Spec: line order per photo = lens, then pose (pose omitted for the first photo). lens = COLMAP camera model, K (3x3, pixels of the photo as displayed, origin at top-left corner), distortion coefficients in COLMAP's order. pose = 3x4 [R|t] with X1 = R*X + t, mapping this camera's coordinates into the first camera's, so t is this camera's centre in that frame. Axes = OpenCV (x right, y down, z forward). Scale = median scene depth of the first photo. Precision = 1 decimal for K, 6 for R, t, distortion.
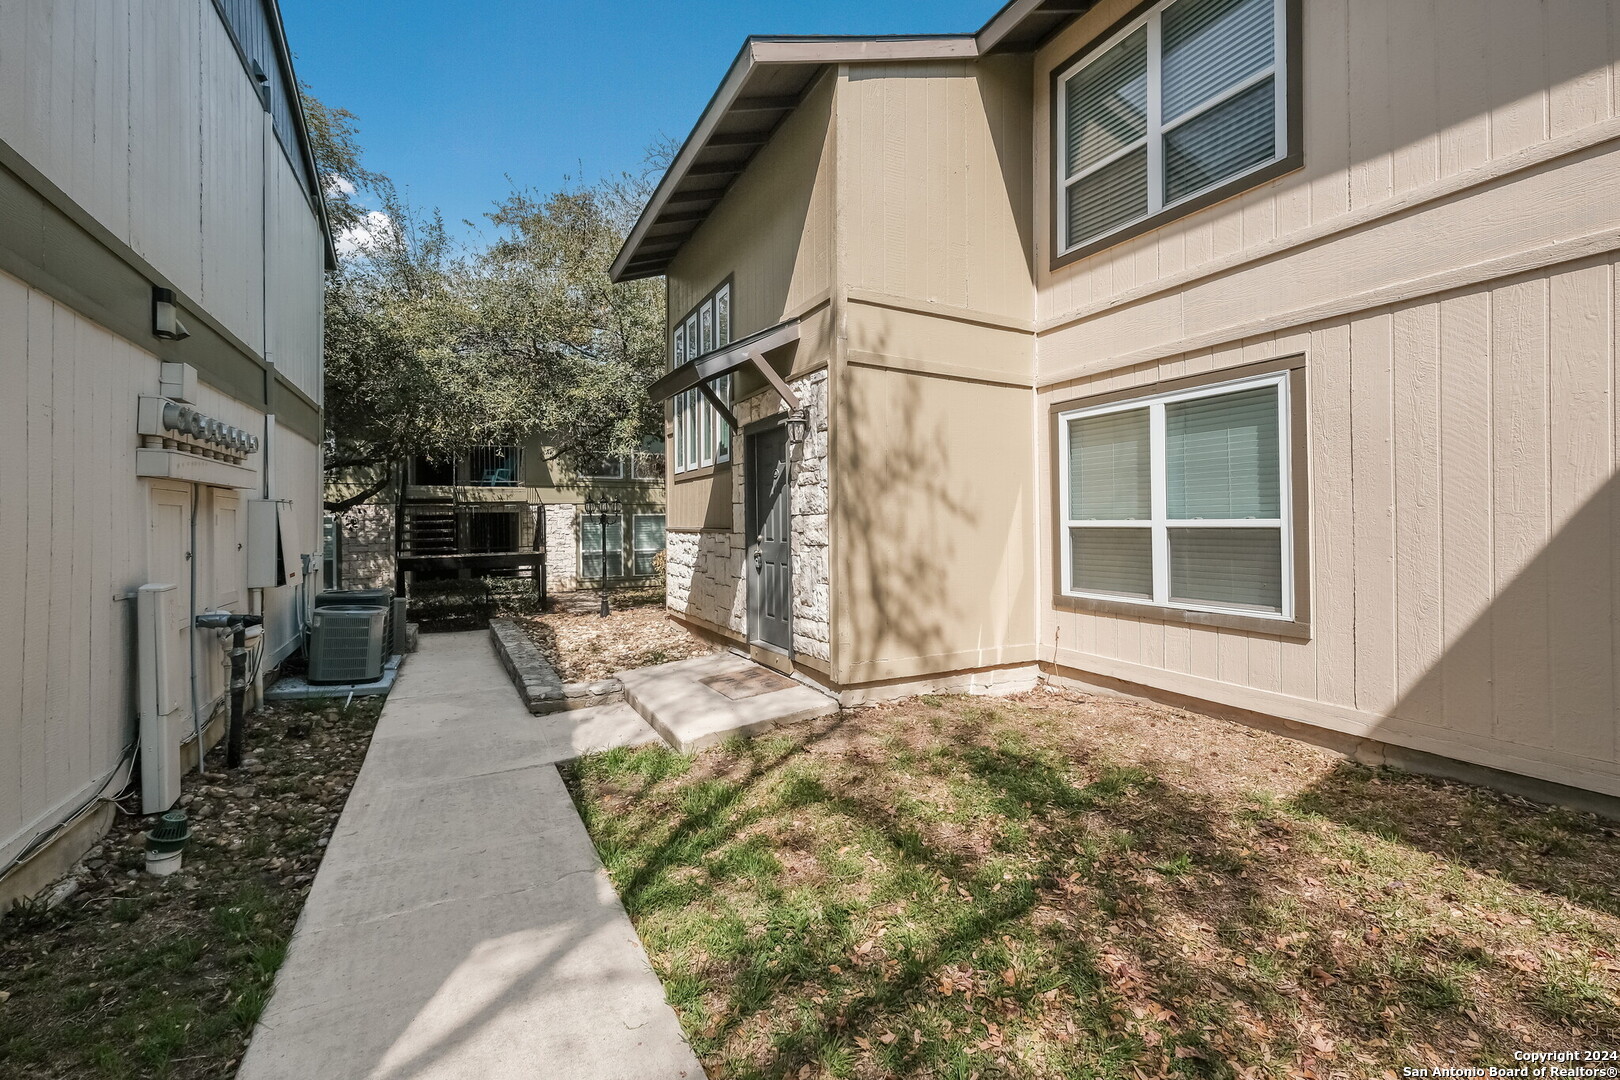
lens RADIAL K [[680.7, 0, 813.5], [0, 680.7, 534.3], [0, 0, 1]] dist [-0.000815, 0.000212]
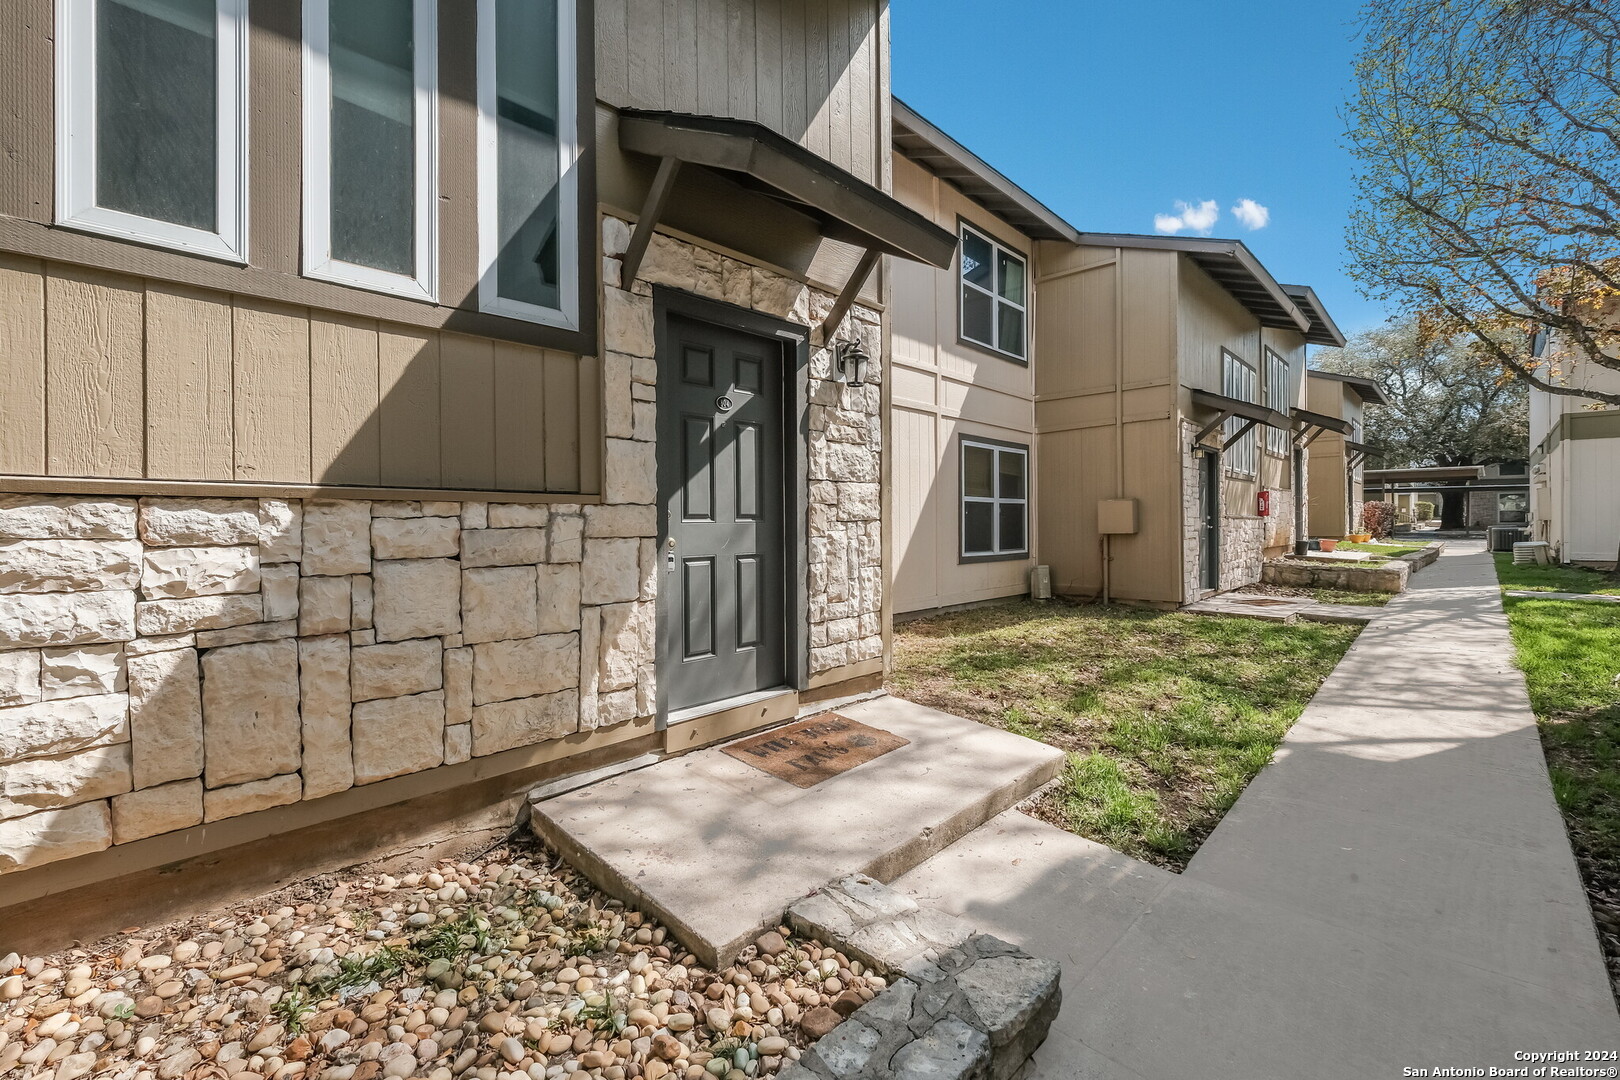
lens RADIAL K [[680.7, 0, 813.5], [0, 680.7, 534.3], [0, 0, 1]] dist [-0.000815, 0.000212]
pose [[-0.263383, 0.010503, 0.964634, -0.767113], [0.003745, 0.999944, -0.009865, 0.040495], [-0.964684, 0.001014, -0.263408, 1.278013]]
